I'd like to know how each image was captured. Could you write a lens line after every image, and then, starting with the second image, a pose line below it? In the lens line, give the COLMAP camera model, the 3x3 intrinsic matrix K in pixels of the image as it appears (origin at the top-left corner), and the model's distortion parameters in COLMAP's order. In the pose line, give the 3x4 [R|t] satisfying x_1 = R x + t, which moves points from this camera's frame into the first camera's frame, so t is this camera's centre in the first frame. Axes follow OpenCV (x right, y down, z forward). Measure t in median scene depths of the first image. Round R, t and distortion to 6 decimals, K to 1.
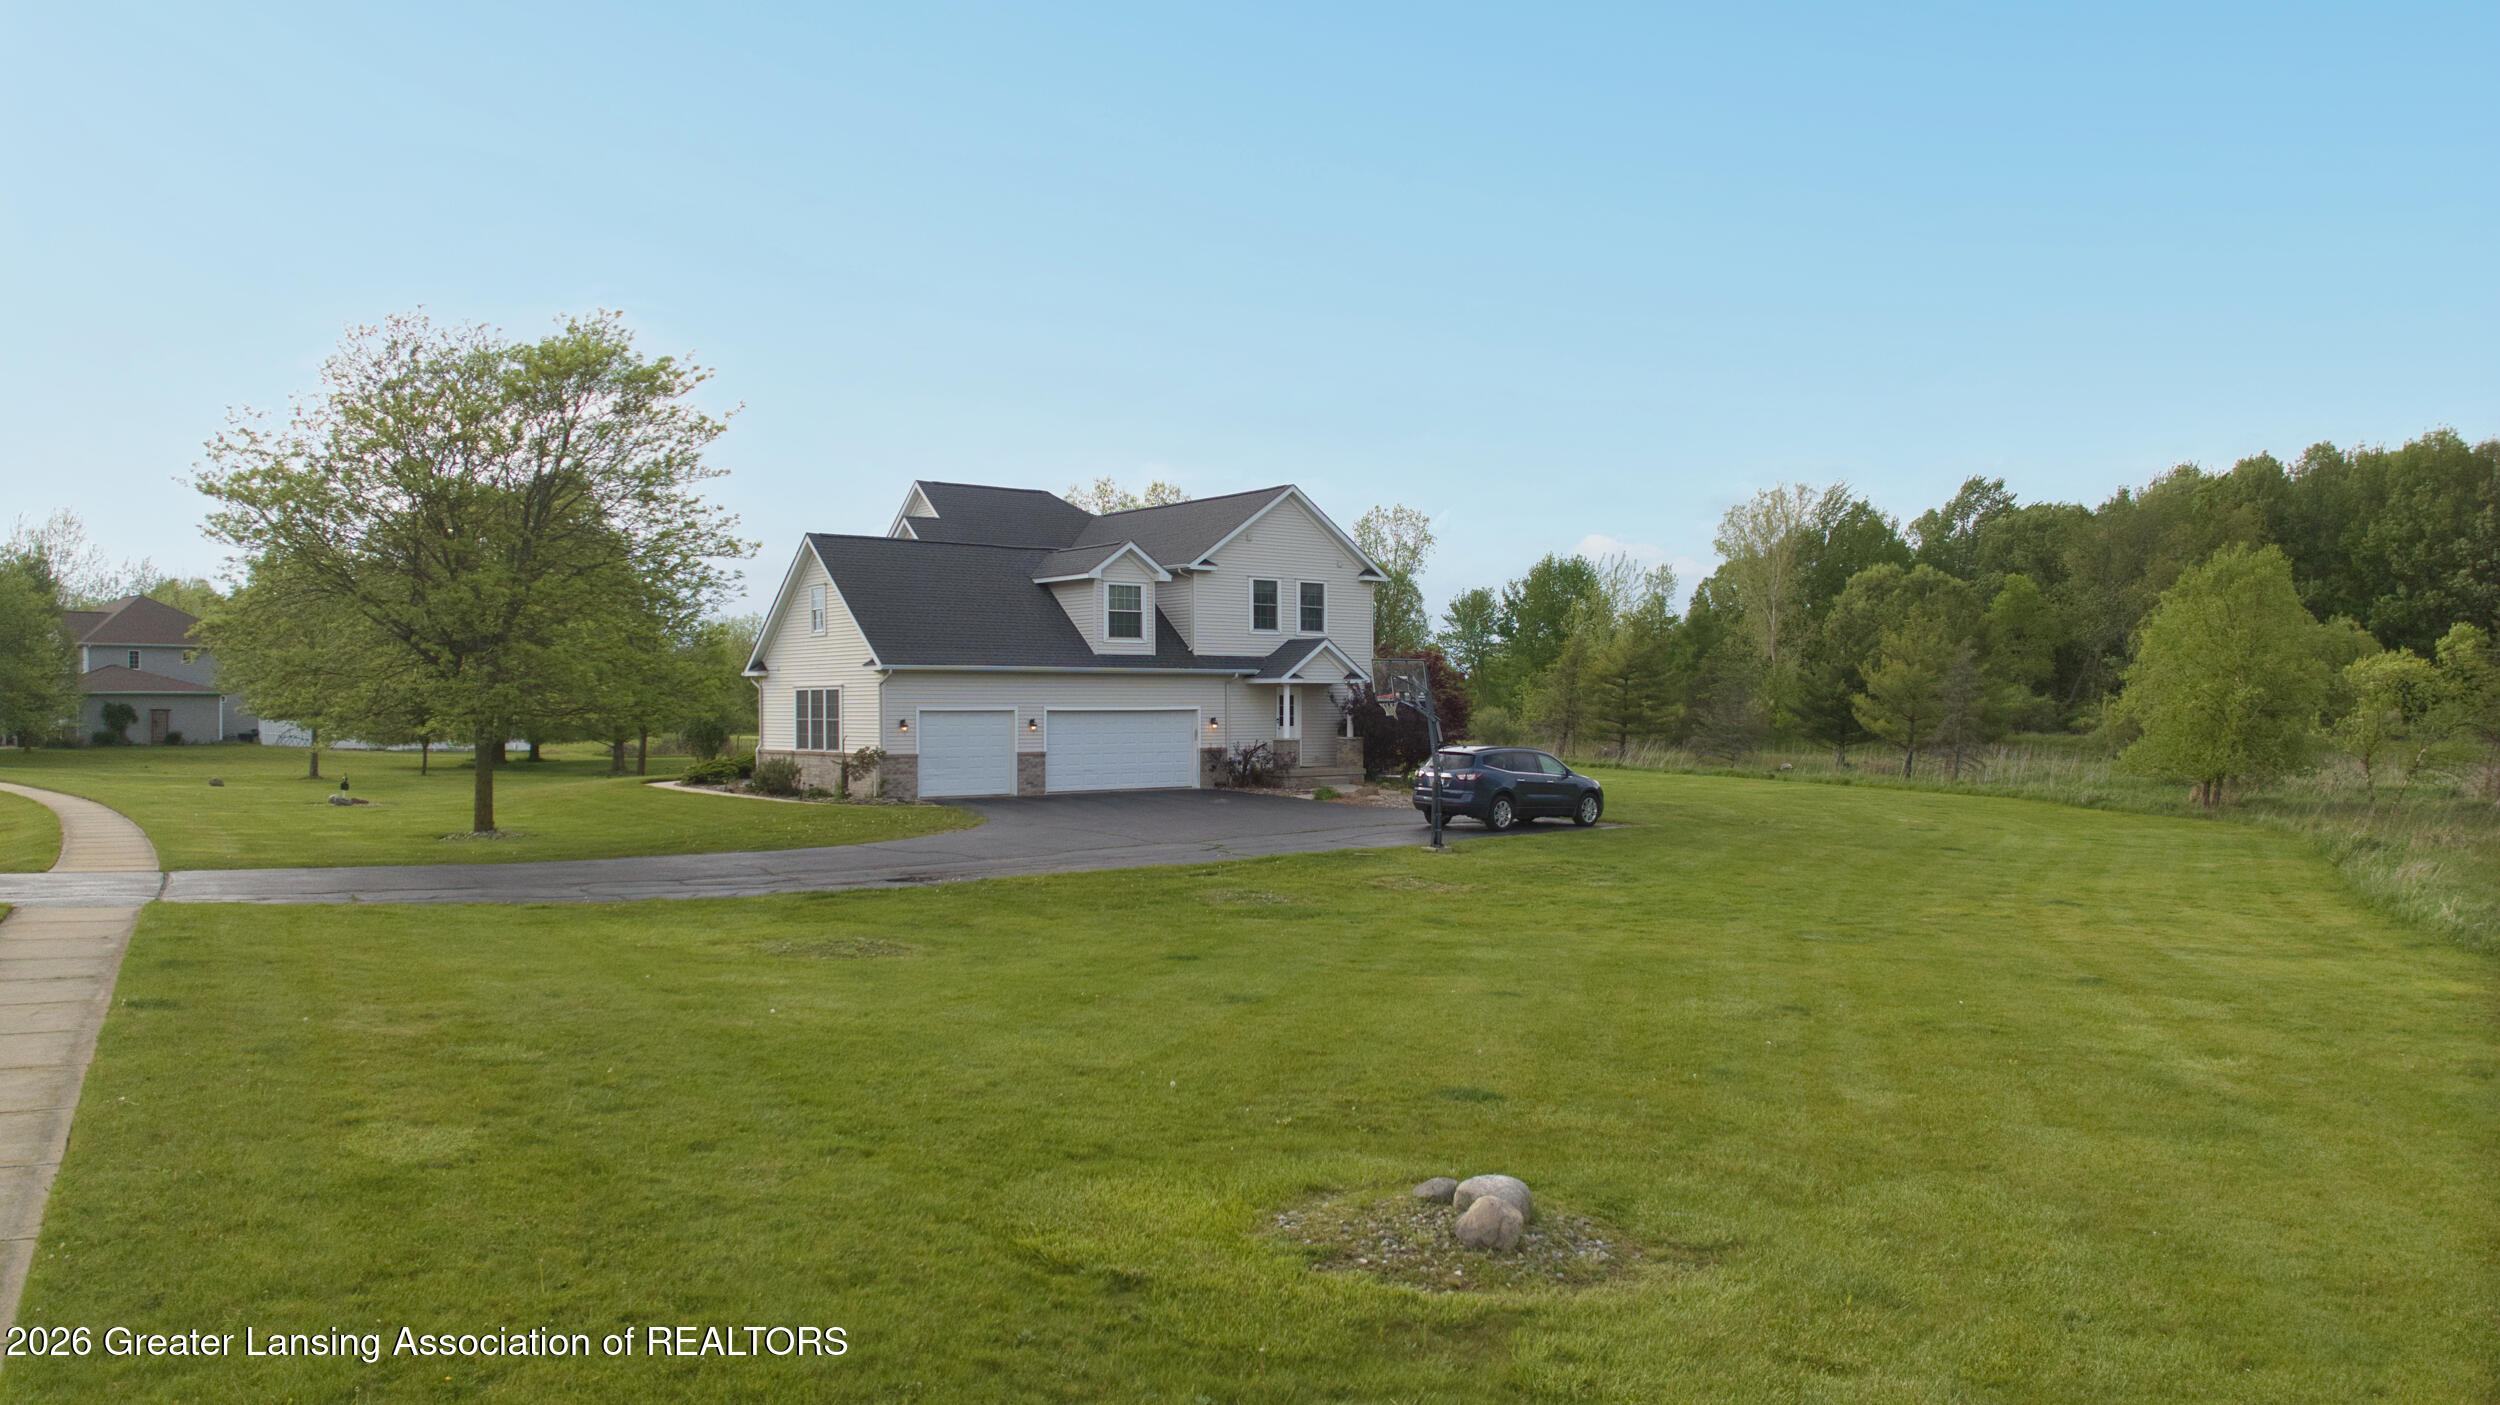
lens RADIAL K [[1758.3, 0, 1250.0], [0, 1758.3, 702.5], [0, 0, 1]] dist [-0.091488, -0.035230]
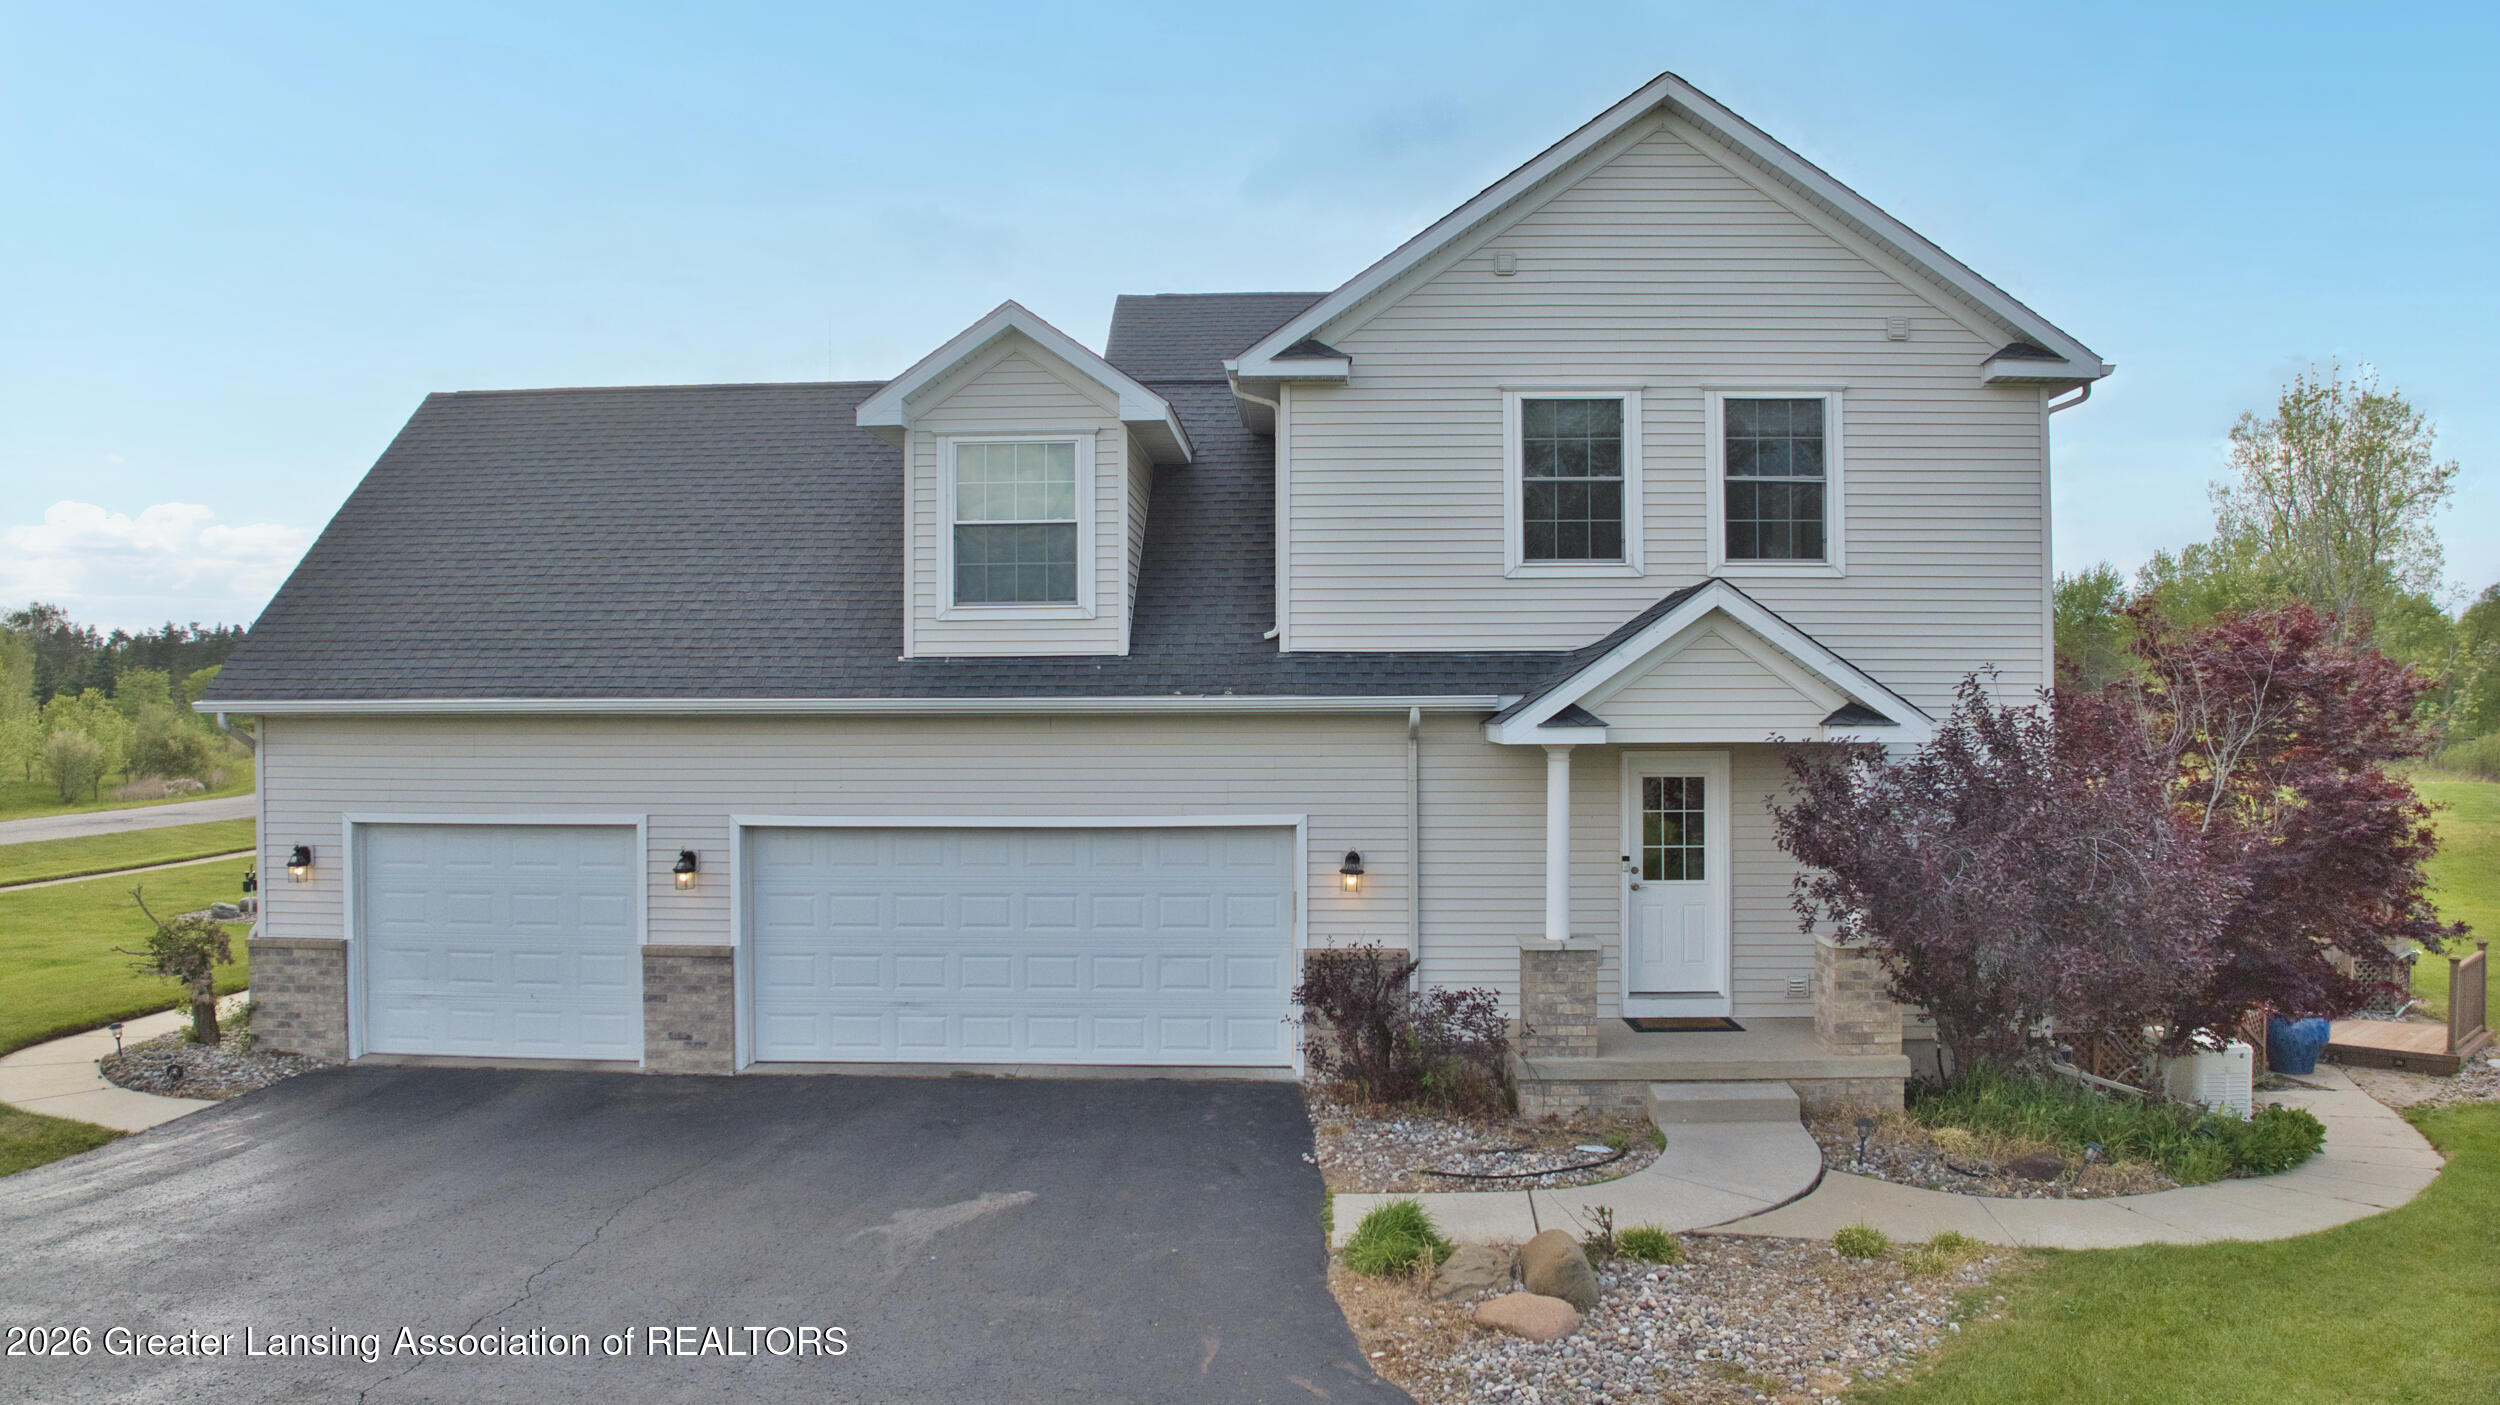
lens RADIAL K [[1758.3, 0, 1250.0], [0, 1758.3, 702.5], [0, 0, 1]] dist [-0.091488, -0.035230]
pose [[0.750492, -0.003546, -0.660870, 0.174293], [0.003794, 0.999992, -0.001057, -0.018038], [0.660869, -0.001714, 0.750500, 0.775089]]
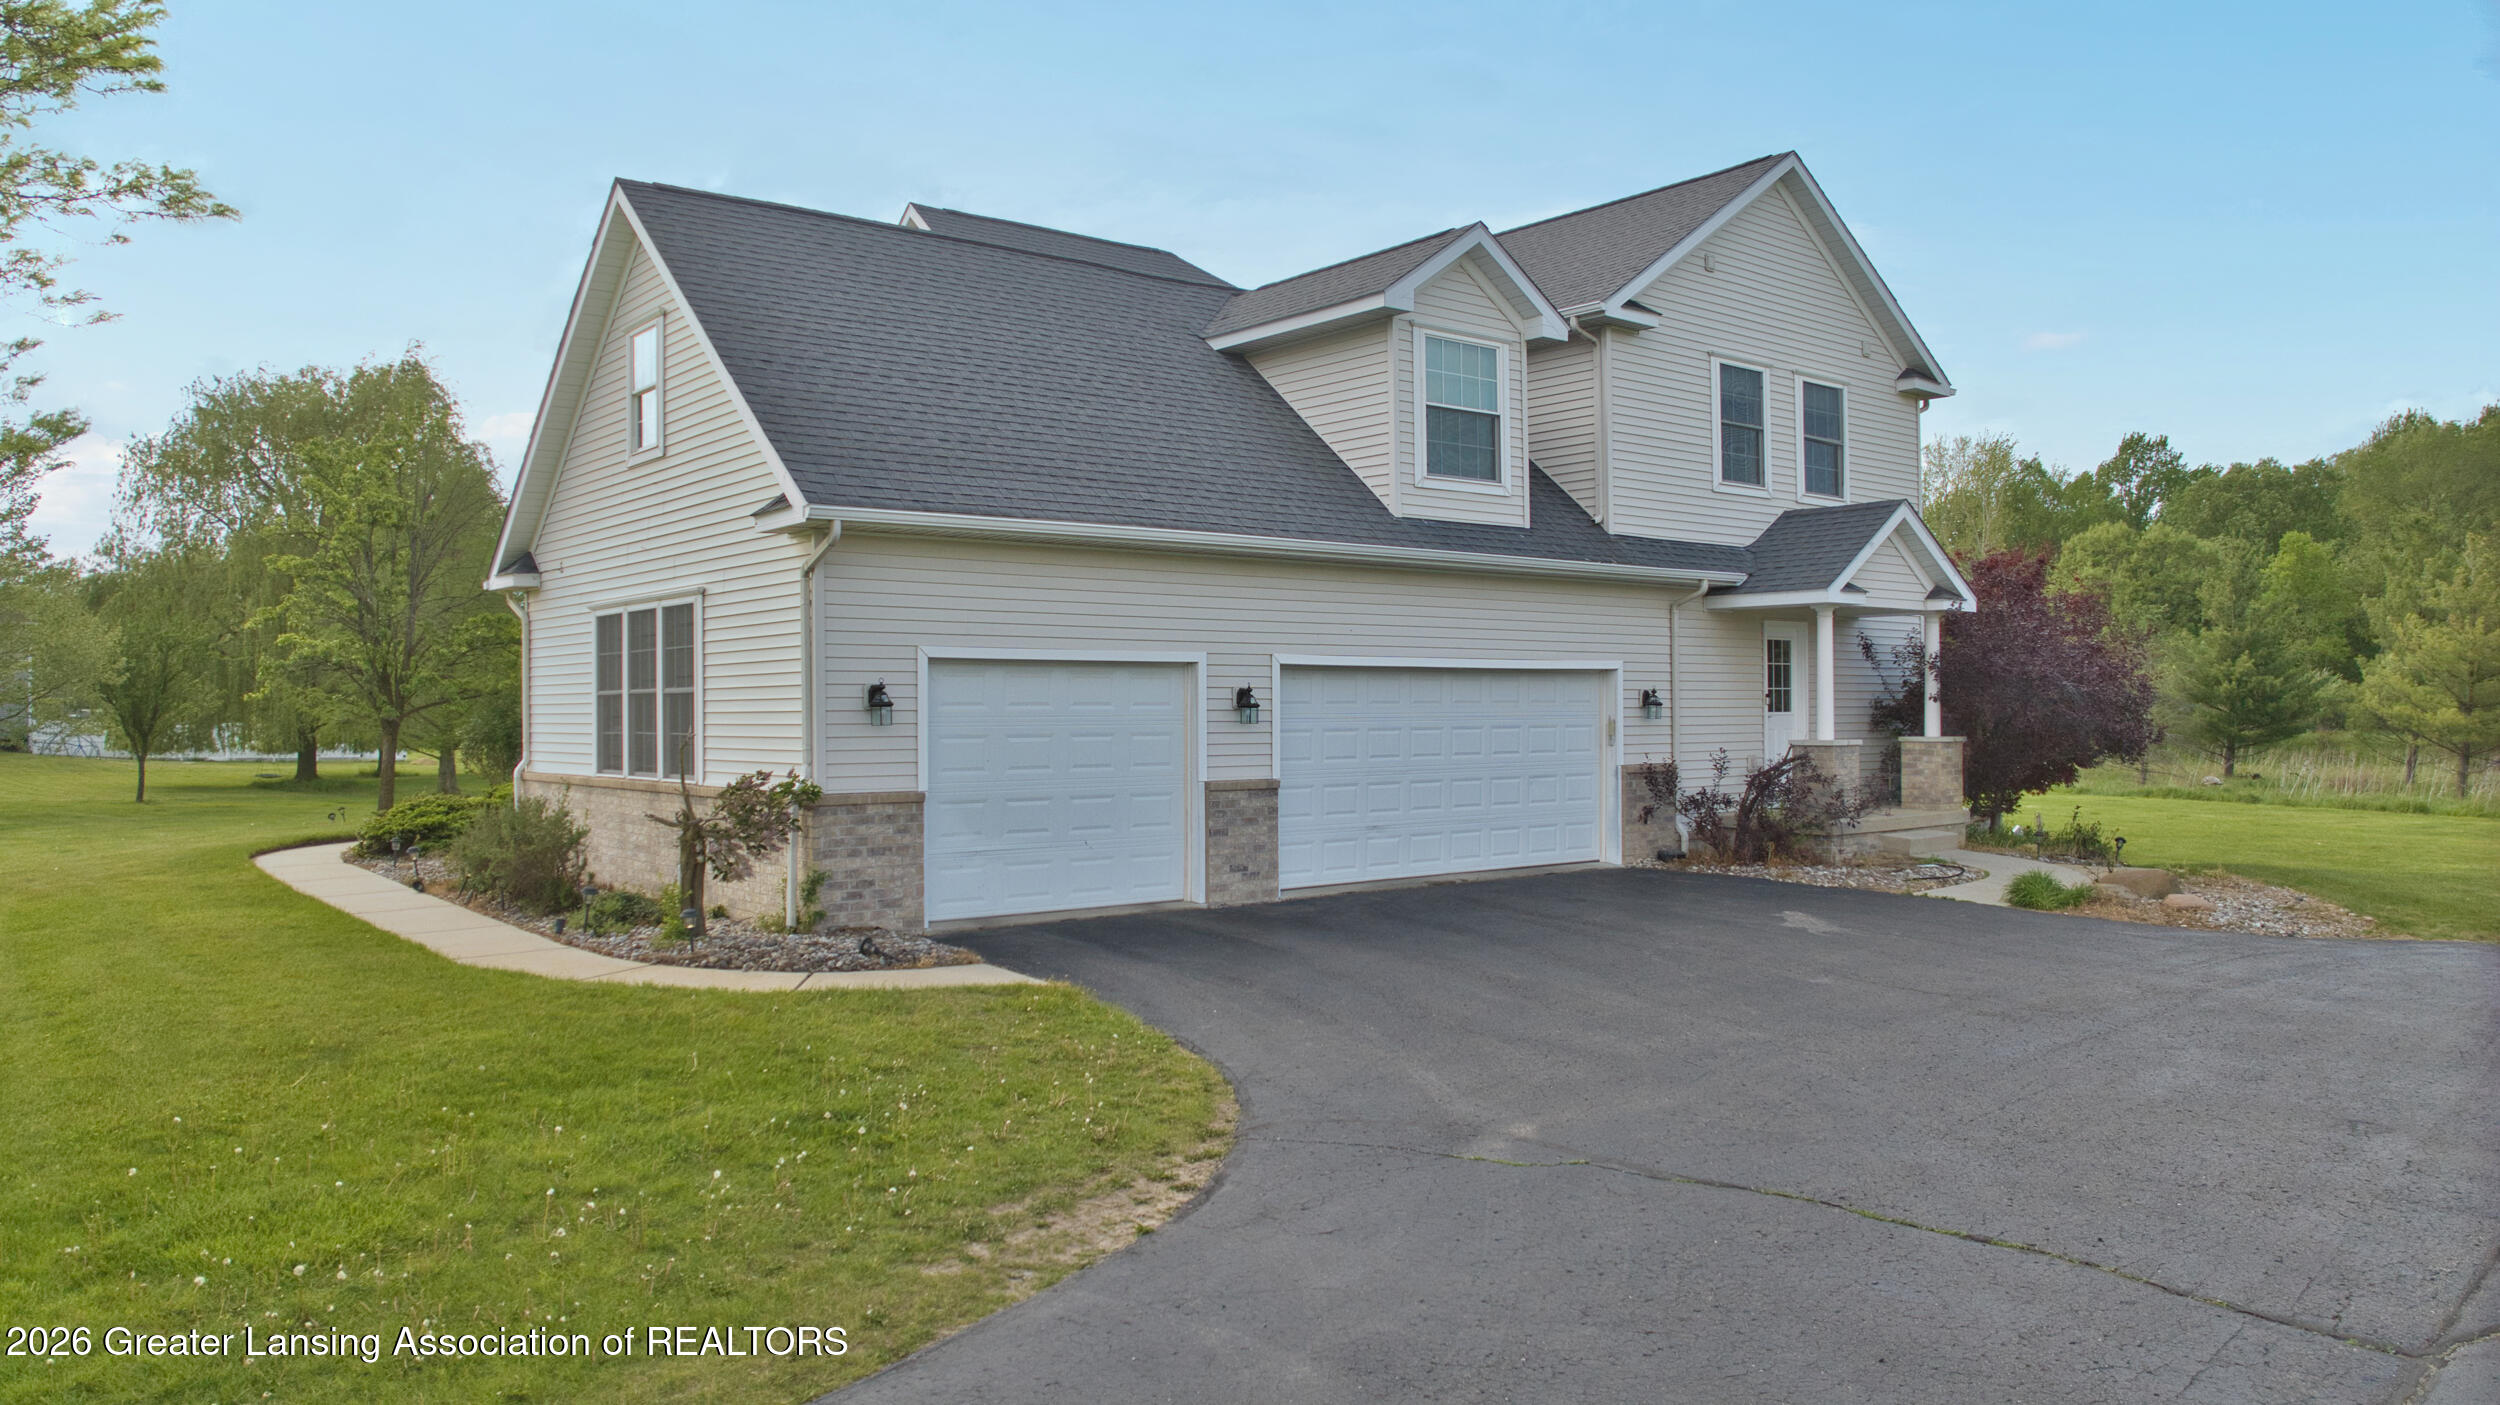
lens RADIAL K [[1758.3, 0, 1250.0], [0, 1758.3, 702.5], [0, 0, 1]] dist [-0.091488, -0.035230]
pose [[0.999977, -0.001732, 0.006581, -0.118631], [0.001729, 0.999998, 0.000382, 0.011500], [-0.006582, -0.000370, 0.999978, 0.611077]]
